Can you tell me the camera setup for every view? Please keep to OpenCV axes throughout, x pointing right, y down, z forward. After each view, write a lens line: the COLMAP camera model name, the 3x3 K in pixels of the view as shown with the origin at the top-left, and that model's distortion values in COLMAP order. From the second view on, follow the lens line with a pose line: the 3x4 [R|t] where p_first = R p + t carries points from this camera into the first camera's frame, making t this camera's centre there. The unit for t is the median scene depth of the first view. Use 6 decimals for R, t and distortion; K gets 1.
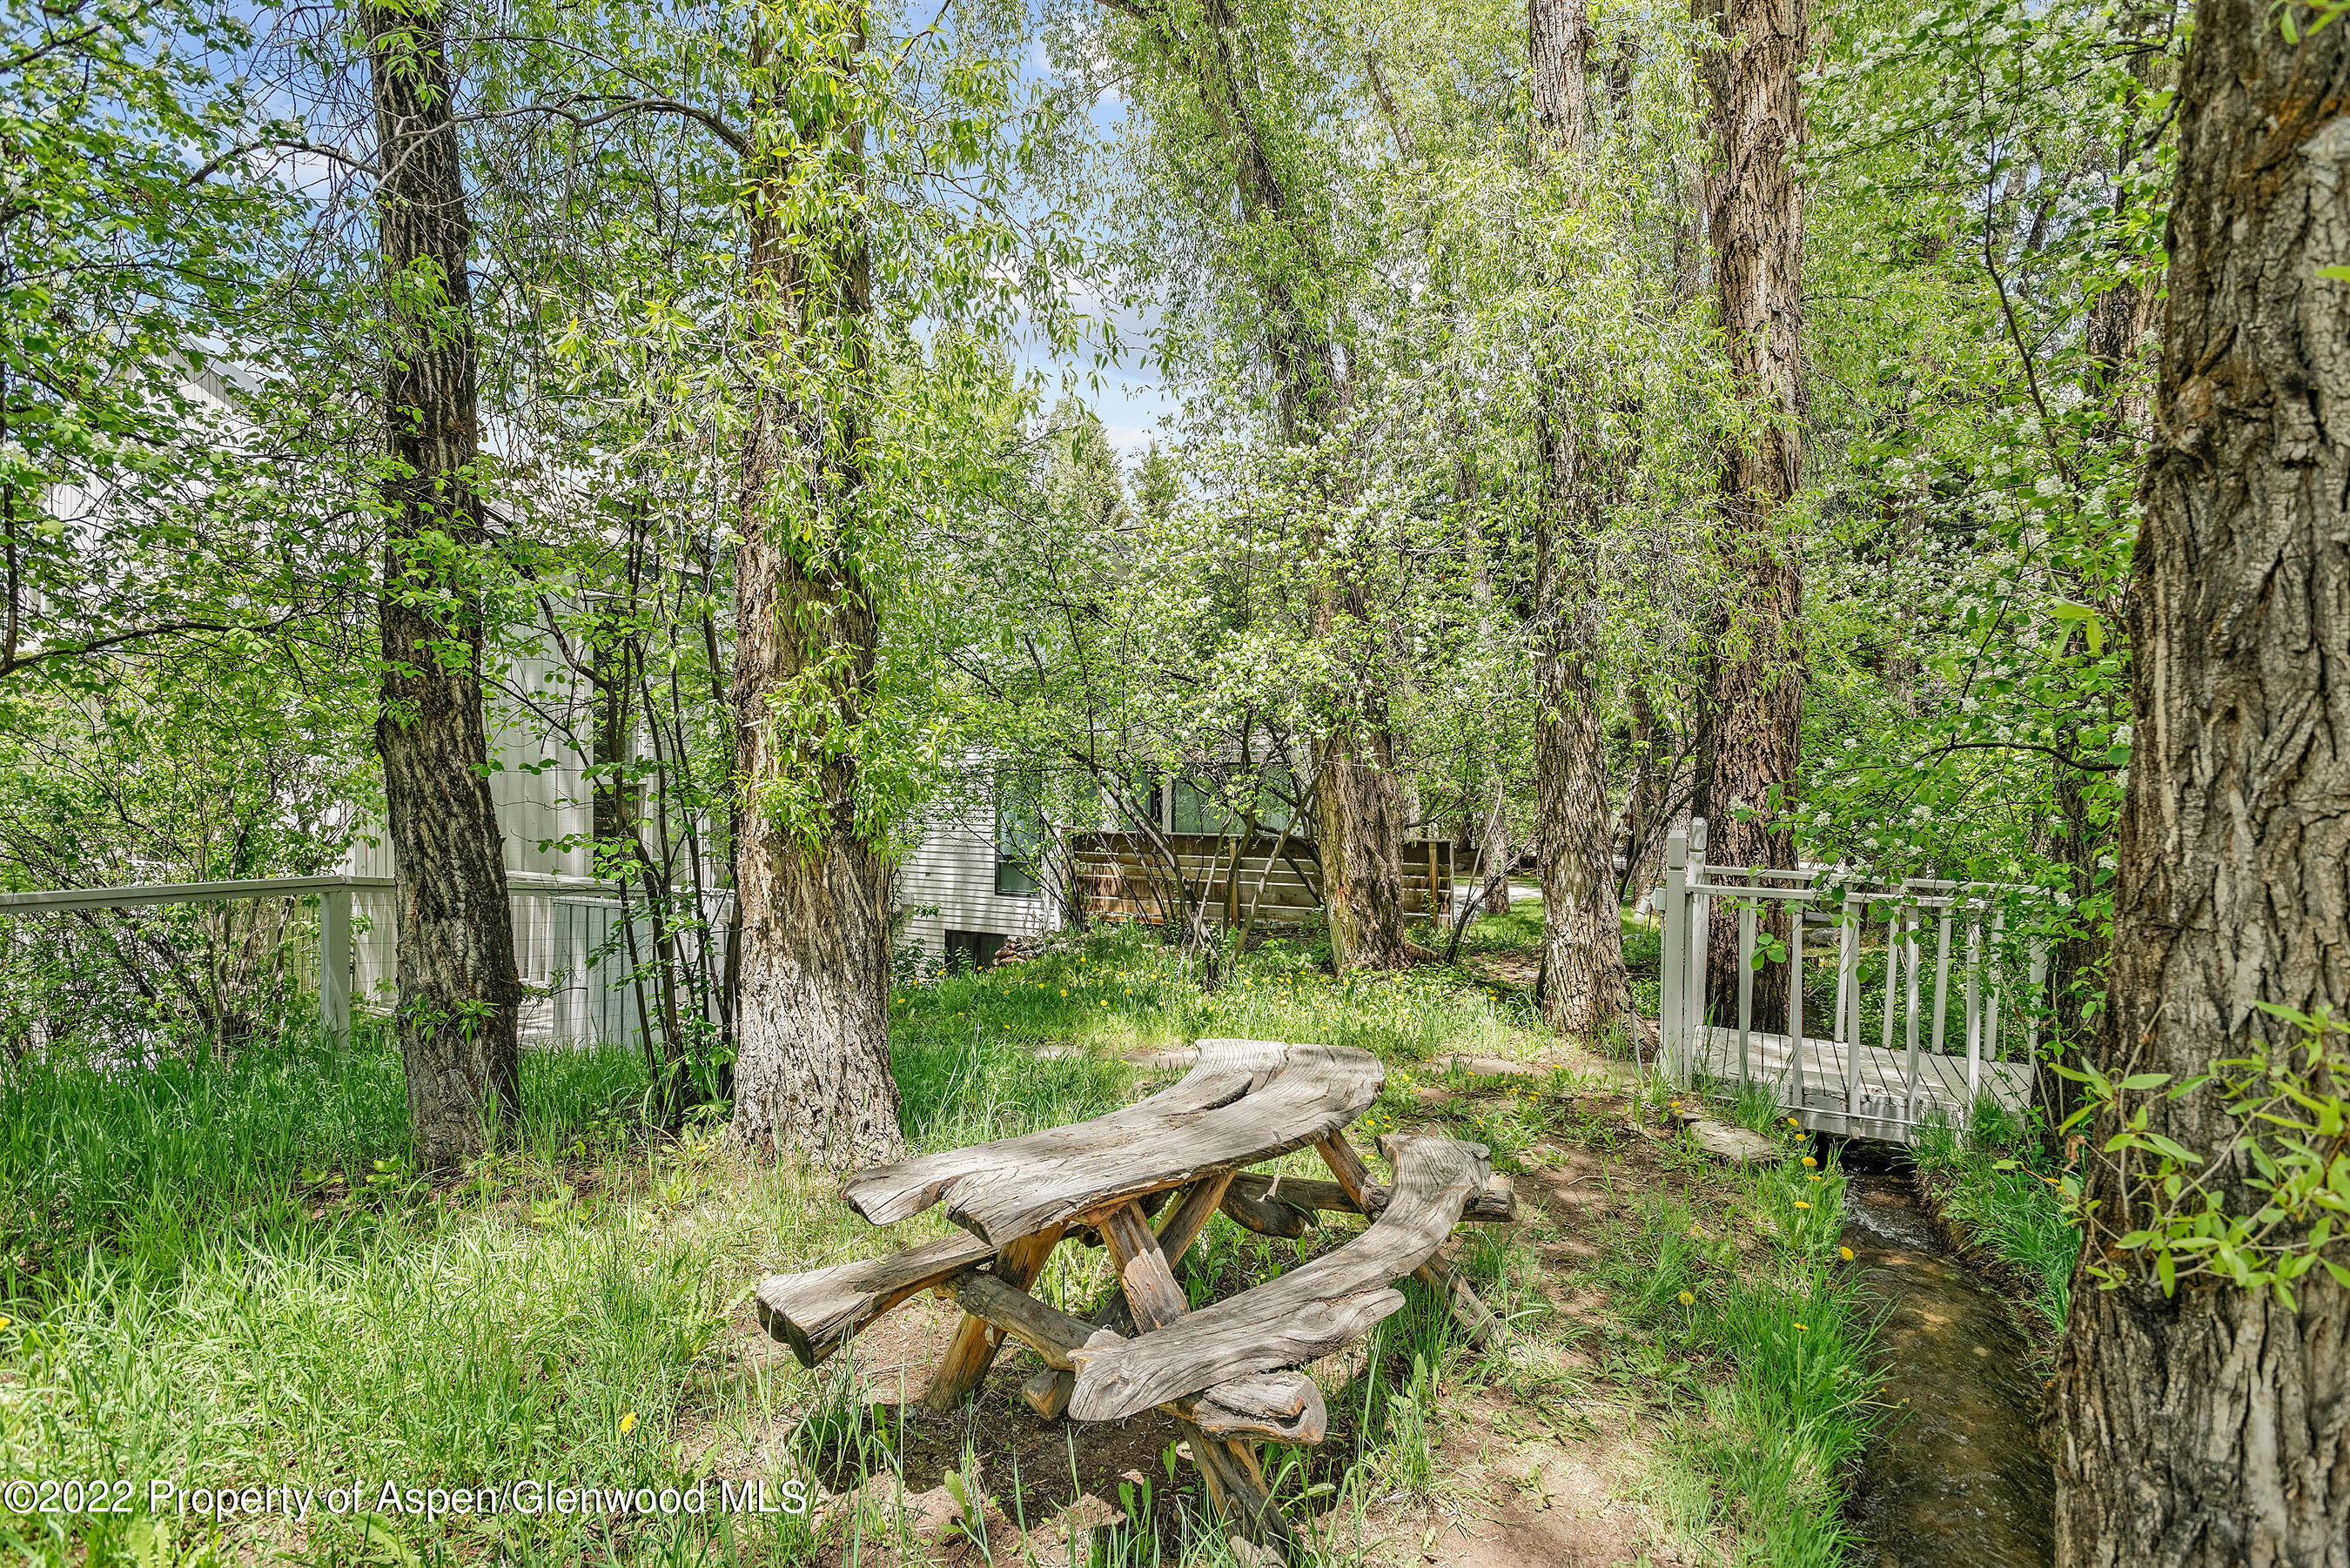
lens RADIAL K [[1118.4, 0, 1177.1], [0, 1118.4, 787.0], [0, 0, 1]] dist [0.002652, 0.000384]
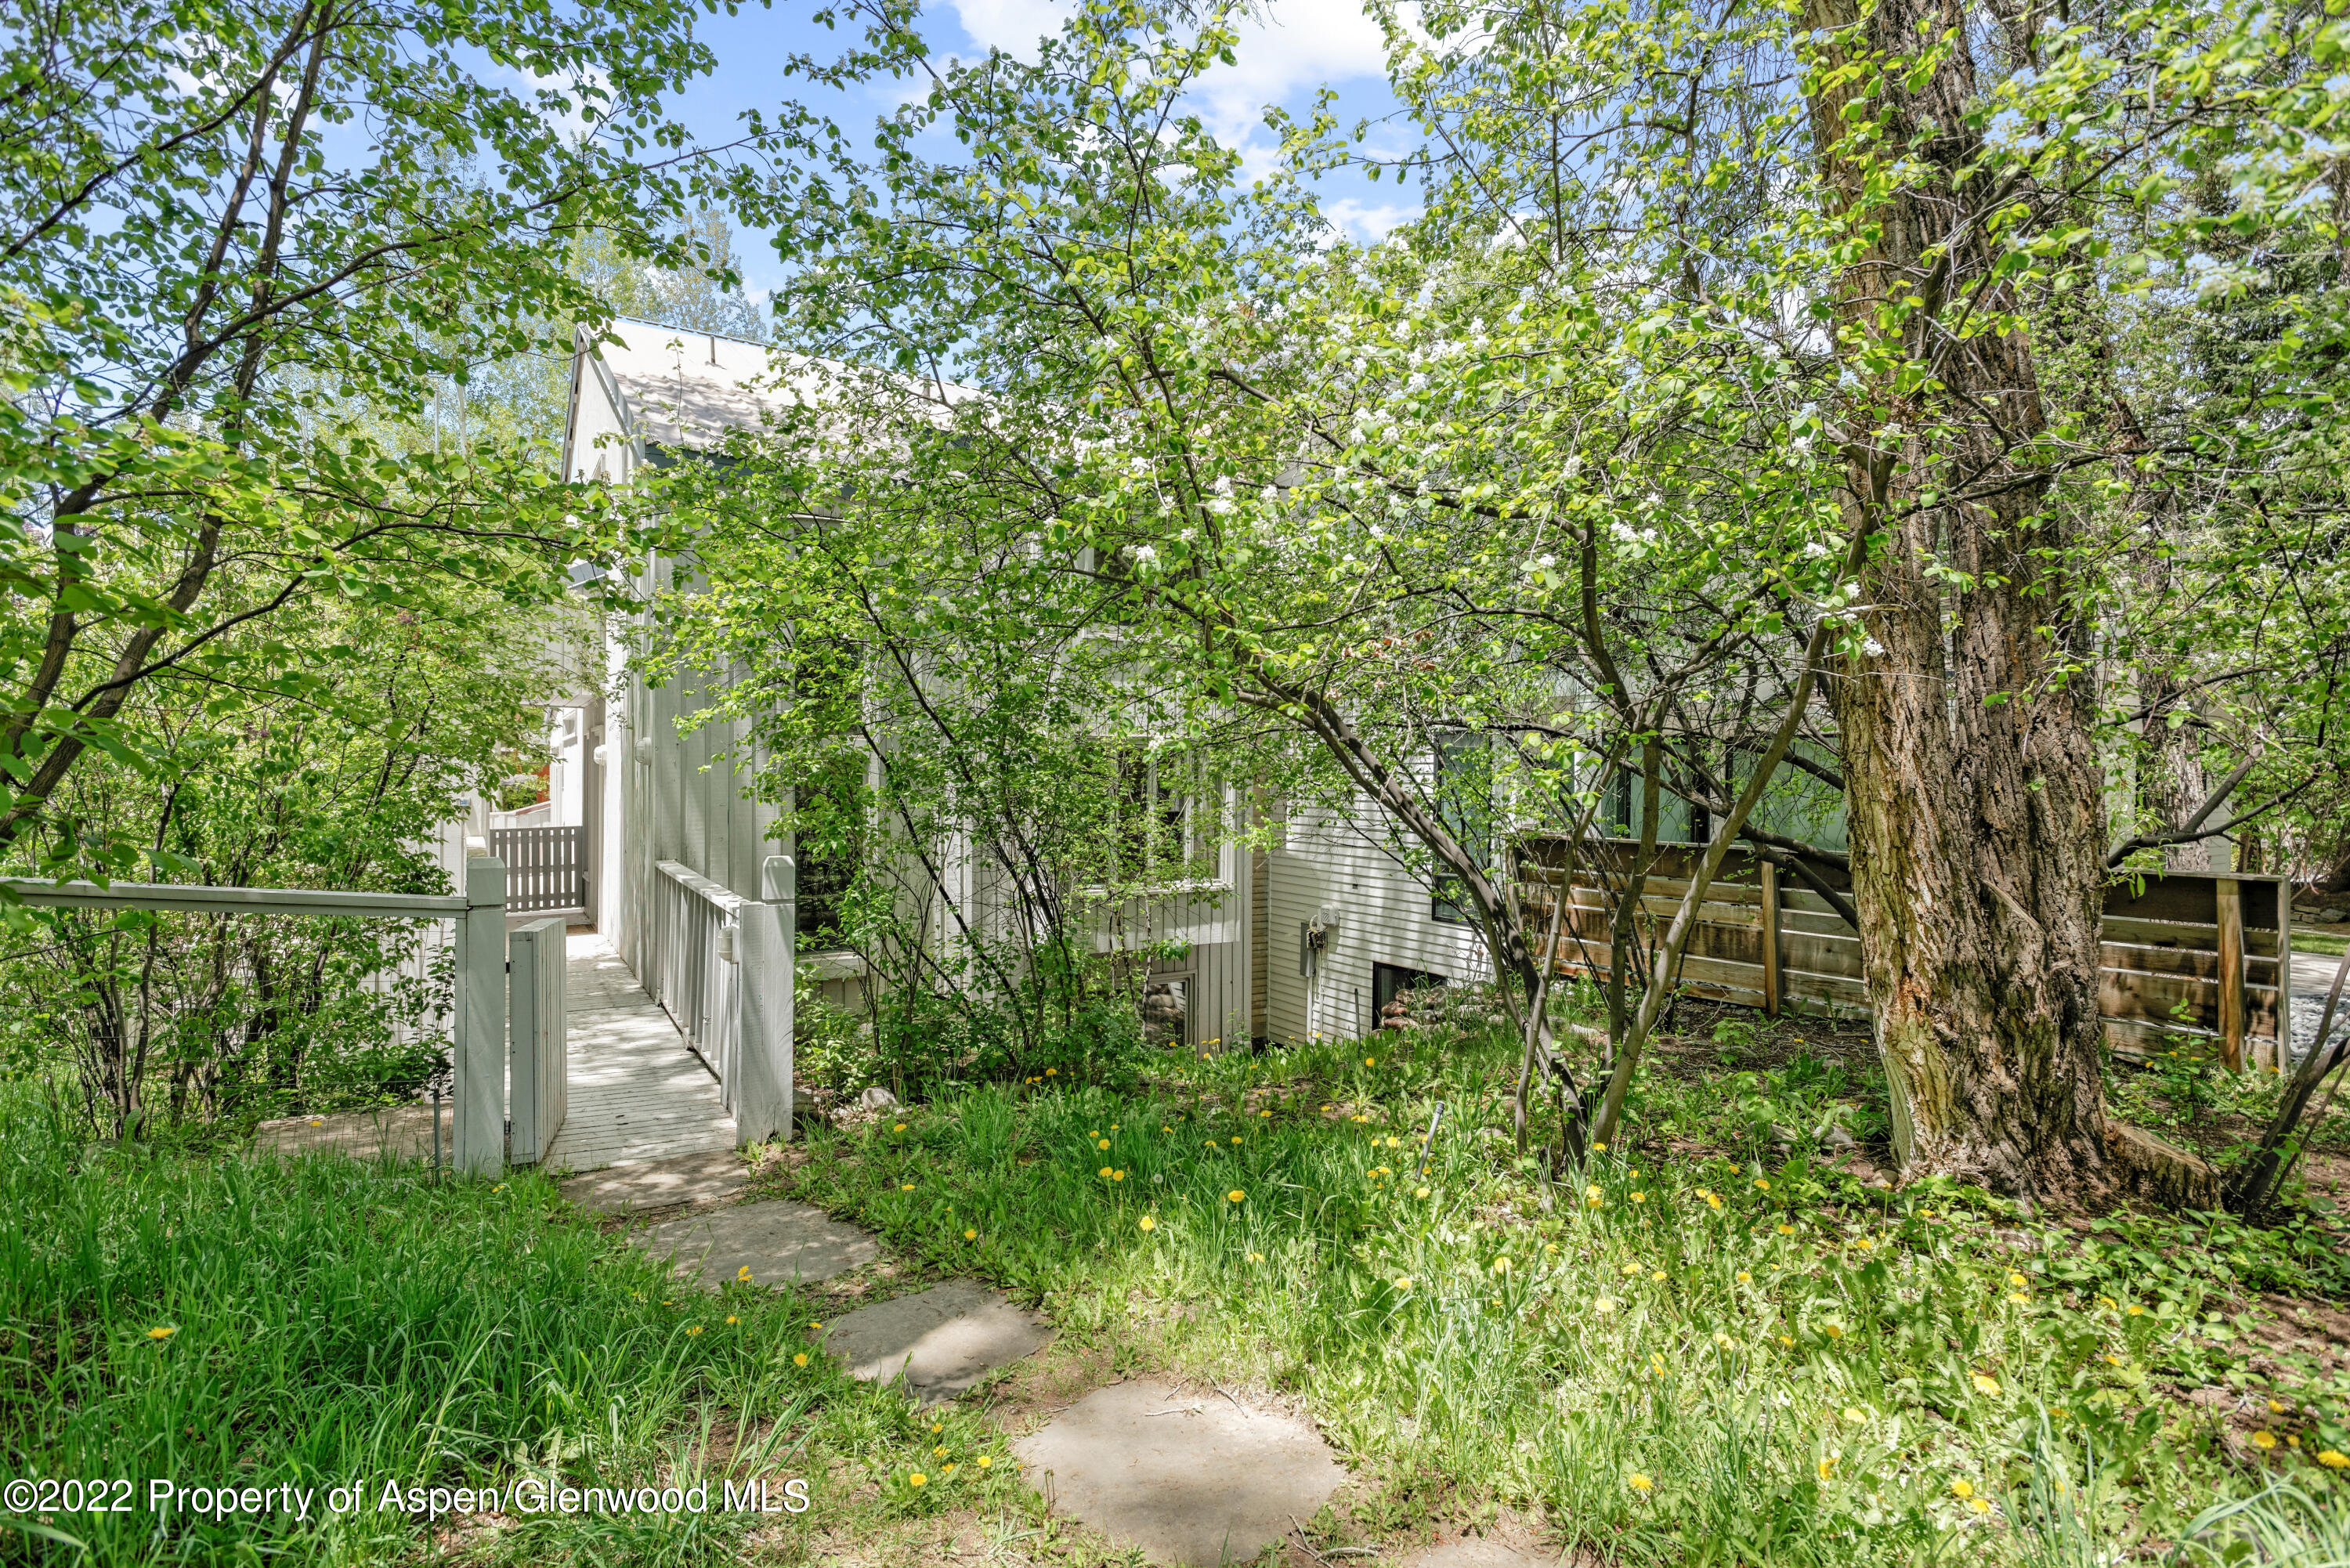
lens RADIAL K [[1118.4, 0, 1170.7], [0, 1118.4, 787.5], [0, 0, 1]] dist [0.002652, 0.000384]
pose [[0.846211, 0.002985, -0.532839, 0.132024], [-0.002426, 0.999996, 0.001749, 0.014886], [0.532842, -0.000188, 0.846215, 0.467444]]
